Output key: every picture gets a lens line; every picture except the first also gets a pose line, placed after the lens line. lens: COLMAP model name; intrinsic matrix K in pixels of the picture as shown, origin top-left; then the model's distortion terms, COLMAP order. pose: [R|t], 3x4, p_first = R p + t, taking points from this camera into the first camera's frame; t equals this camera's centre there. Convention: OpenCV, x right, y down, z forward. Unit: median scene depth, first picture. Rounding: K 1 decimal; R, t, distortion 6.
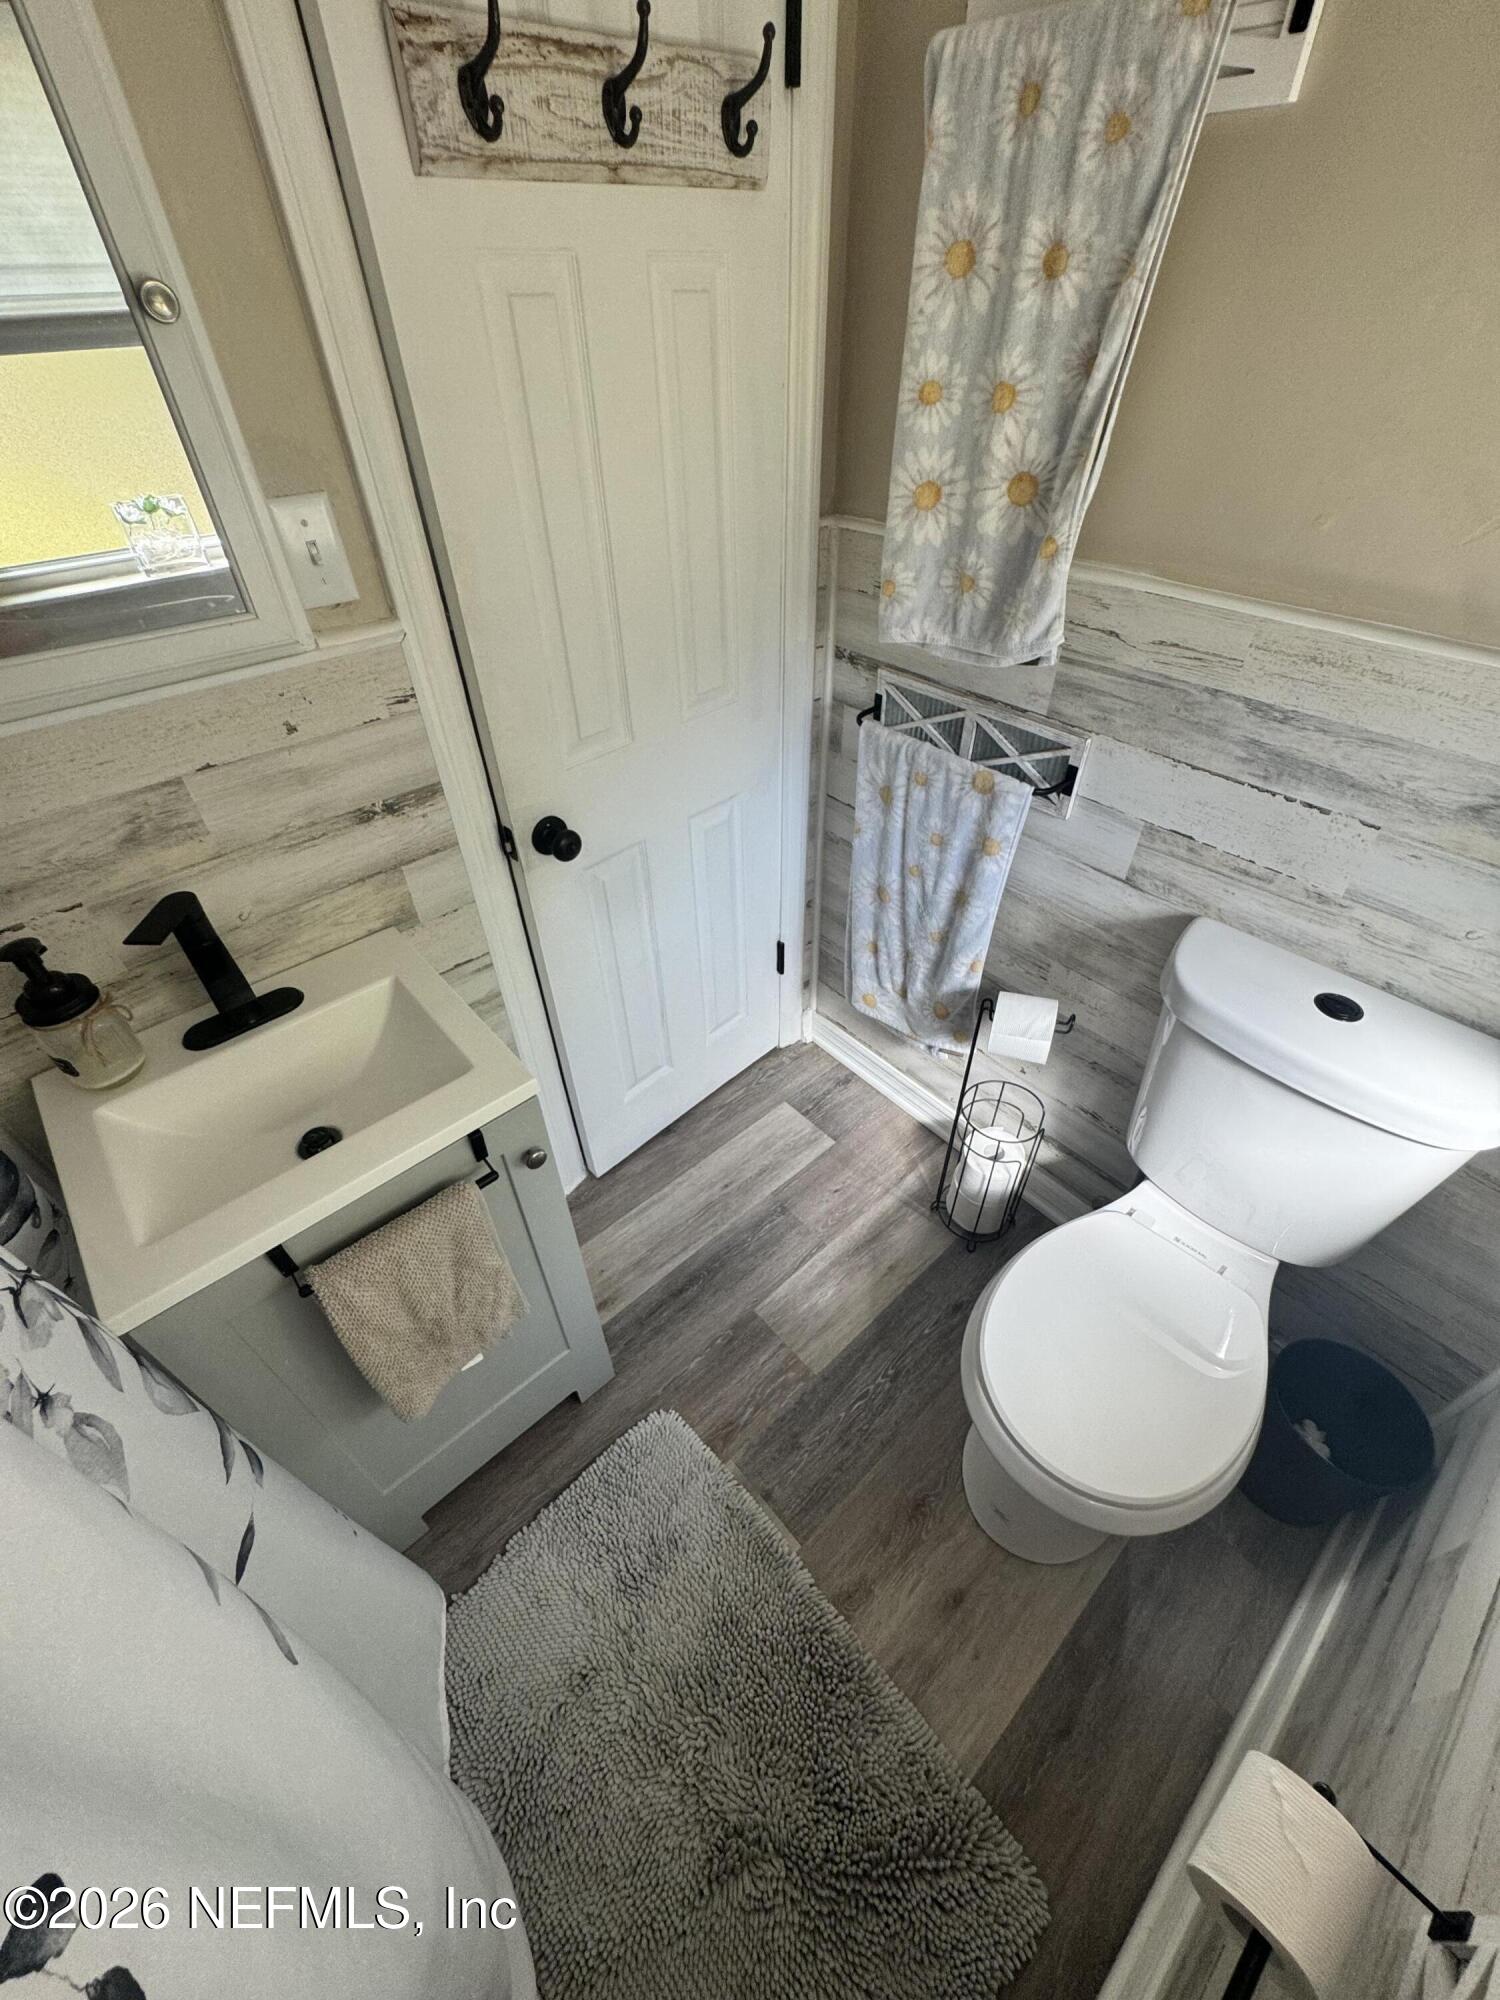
lens RADIAL K [[799.4, 0, 753.4], [0, 799.4, 998.9], [0, 0, 1]] dist [-0.003032, -0.000210]
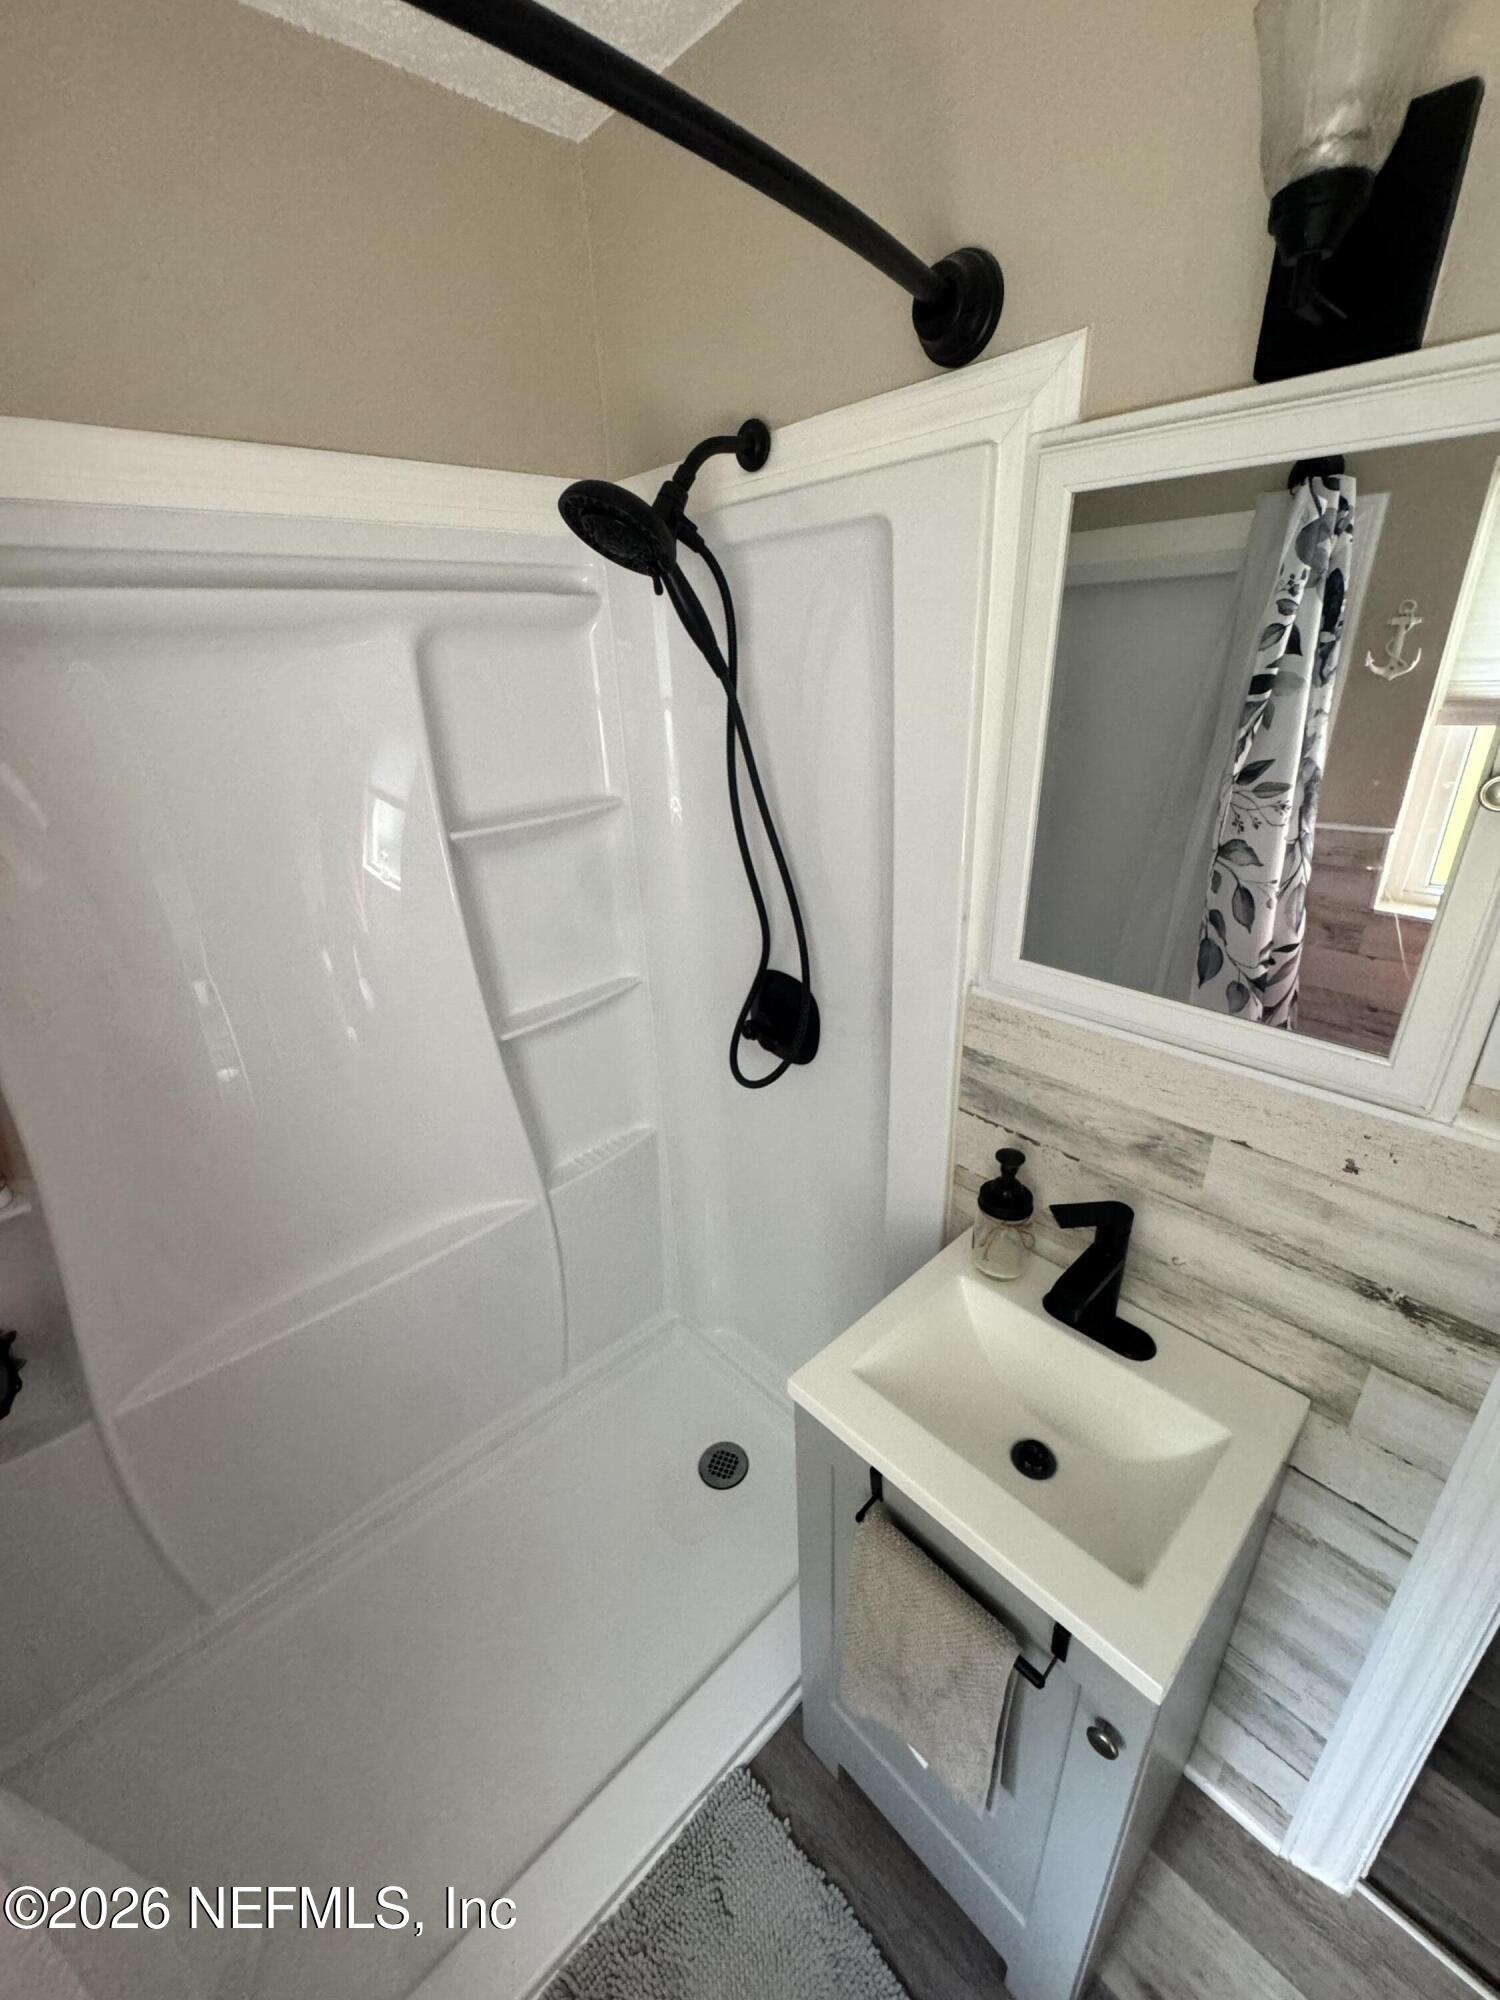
lens RADIAL K [[799.4, 0, 753.4], [0, 799.4, 998.9], [0, 0, 1]] dist [-0.003032, -0.000210]
pose [[0.013614, 0.405453, -0.914014, 0.123540], [-0.627587, 0.715091, 0.307864, -0.334551], [0.778428, 0.569432, 0.264192, 0.172941]]
